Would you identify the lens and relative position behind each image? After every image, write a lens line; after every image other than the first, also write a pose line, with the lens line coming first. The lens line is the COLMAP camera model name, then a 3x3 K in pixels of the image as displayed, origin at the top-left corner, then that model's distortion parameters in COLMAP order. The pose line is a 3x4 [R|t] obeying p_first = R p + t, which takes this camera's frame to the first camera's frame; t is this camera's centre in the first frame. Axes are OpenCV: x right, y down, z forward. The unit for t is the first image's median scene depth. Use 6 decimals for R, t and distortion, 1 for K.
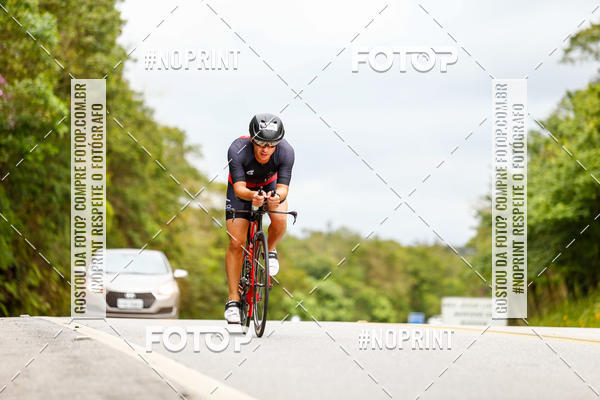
lens RADIAL K [[3079.2, 0, 300.0], [0, 3079.2, 200.0], [0, 0, 1]] dist [-0.238671, -0.983554]
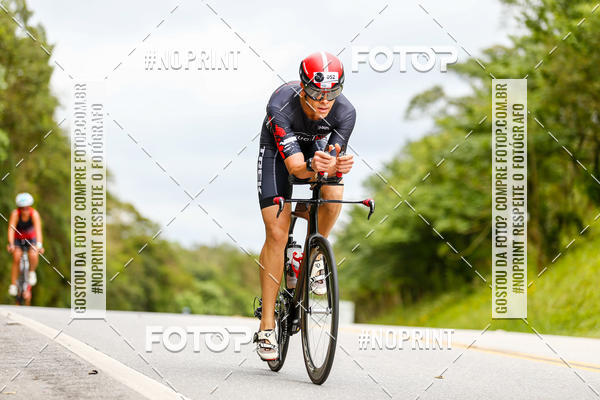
lens RADIAL K [[3772.4, 0, 300.0], [0, 3772.4, 200.0], [0, 0, 1]] dist [0.026613, 10.879249]
pose [[0.997550, 0.034171, 0.061049, -0.050459], [-0.035170, 0.999263, 0.015362, -0.033369], [-0.060479, -0.017471, 0.998017, -0.548688]]
